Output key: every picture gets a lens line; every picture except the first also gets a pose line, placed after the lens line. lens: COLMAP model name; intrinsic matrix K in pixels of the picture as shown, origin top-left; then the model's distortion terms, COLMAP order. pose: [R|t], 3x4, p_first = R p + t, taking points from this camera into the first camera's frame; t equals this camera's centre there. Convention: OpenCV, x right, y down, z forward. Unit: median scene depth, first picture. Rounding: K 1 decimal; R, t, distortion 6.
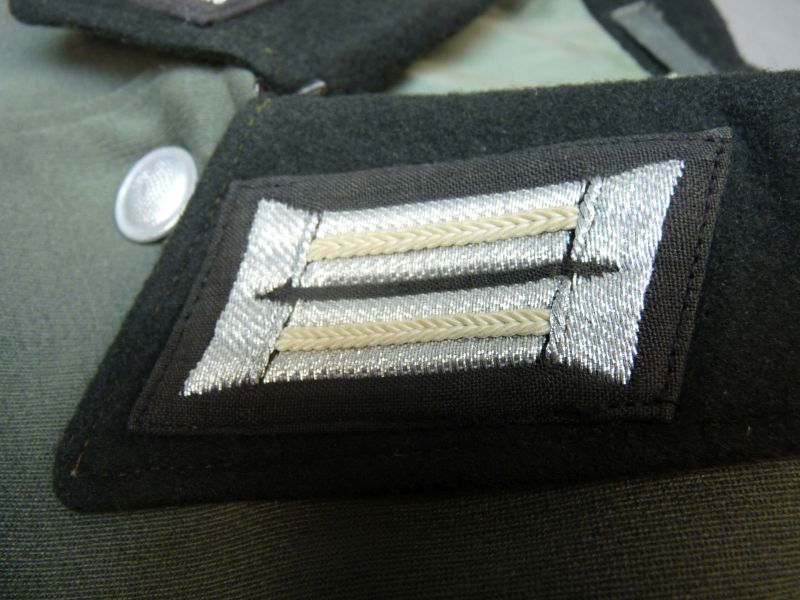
lens RADIAL K [[626.9, 0, 400.0], [0, 626.9, 300.0], [0, 0, 1]] dist [0.002590, 0.000866]
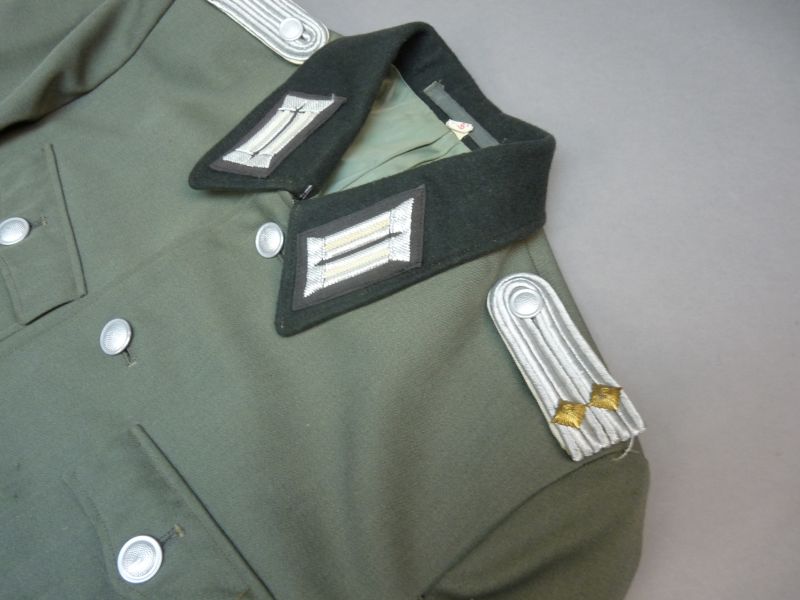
lens RADIAL K [[626.9, 0, 400.0], [0, 626.9, 300.0], [0, 0, 1]] dist [0.002590, 0.000866]
pose [[0.955679, -0.281938, -0.084788, 0.474247], [0.291192, 0.947655, 0.130985, -0.144377], [0.043420, -0.149869, 0.987752, -2.495853]]
